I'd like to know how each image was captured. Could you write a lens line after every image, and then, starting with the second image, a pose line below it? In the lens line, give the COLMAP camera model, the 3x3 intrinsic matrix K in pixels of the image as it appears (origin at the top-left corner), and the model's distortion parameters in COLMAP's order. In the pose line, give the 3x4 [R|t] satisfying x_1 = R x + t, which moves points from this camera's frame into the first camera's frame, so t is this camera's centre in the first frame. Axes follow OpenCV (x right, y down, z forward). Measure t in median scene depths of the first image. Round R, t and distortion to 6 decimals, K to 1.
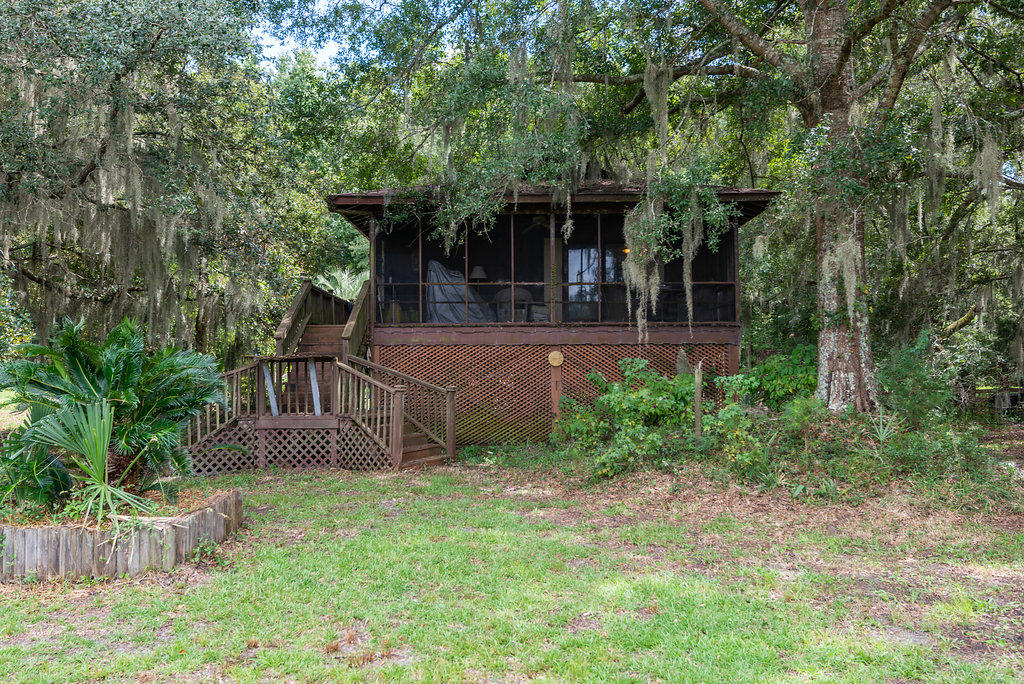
lens RADIAL K [[875.6, 0, 511.7], [0, 875.6, 335.7], [0, 0, 1]] dist [0.018557, 0.001900]
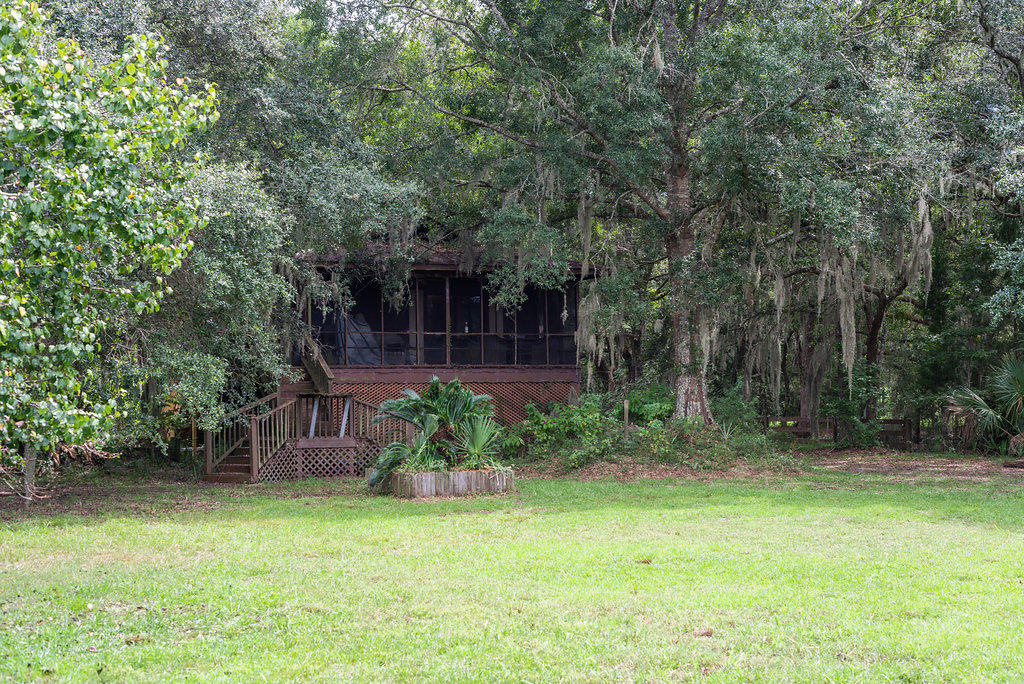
lens RADIAL K [[1446.3, 0, 512.0], [0, 1446.3, 345.4], [0, 0, 1]] dist [0.046745, 0.000000]
pose [[0.903065, 0.008805, 0.429414, -0.937426], [-0.006500, 0.999956, -0.006834, -0.036600], [-0.429455, 0.003381, 0.903082, -1.114304]]
